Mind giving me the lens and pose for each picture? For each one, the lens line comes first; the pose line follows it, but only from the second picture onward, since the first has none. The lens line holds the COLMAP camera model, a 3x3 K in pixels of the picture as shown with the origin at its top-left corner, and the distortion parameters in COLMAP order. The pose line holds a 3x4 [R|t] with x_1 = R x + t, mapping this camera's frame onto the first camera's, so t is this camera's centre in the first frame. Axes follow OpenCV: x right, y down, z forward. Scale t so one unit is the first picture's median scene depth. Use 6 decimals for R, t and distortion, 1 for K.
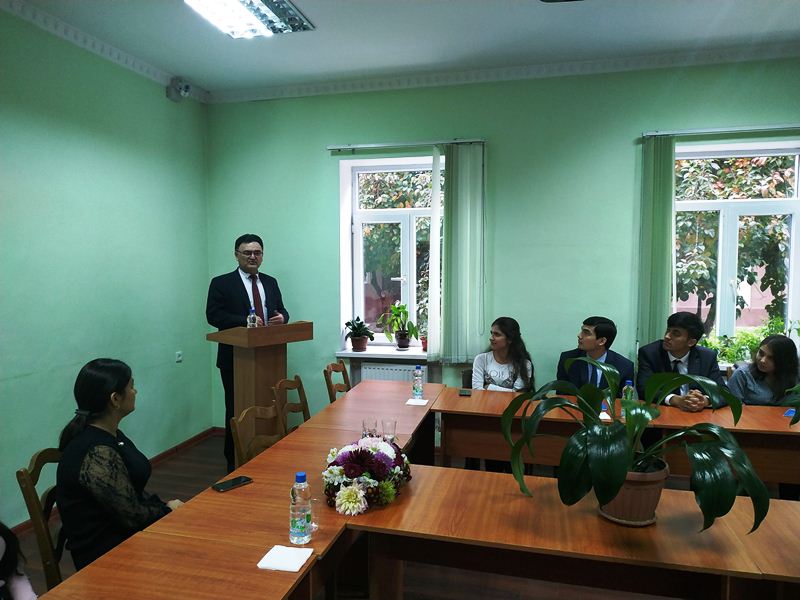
lens RADIAL K [[595.6, 0, 400.0], [0, 595.6, 300.0], [0, 0, 1]] dist [0.051474, -0.002408]
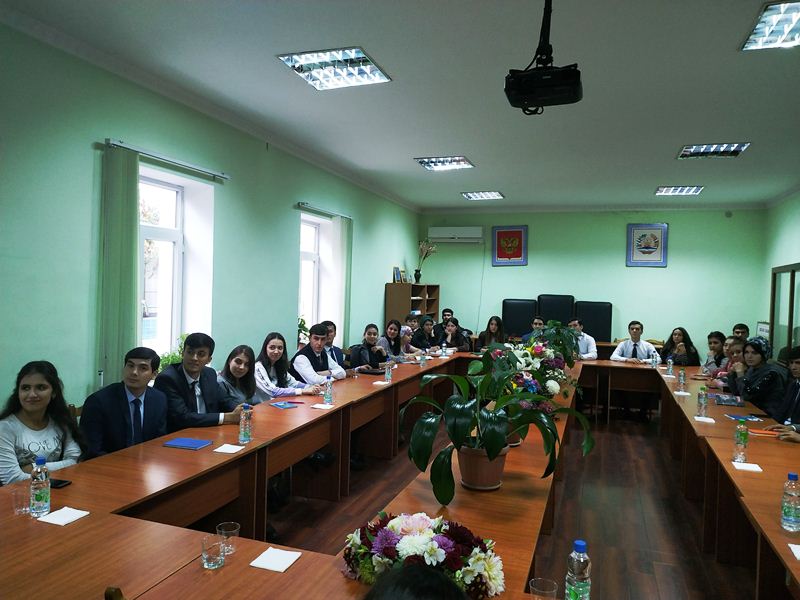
lens RADIAL K [[595.6, 0, 400.0], [0, 595.6, 300.0], [0, 0, 1]] dist [0.051474, -0.002408]
pose [[0.089581, -0.018503, 0.995808, -0.501891], [0.015146, 0.999737, 0.017213, -0.049716], [-0.995864, 0.013540, 0.089838, 0.521737]]
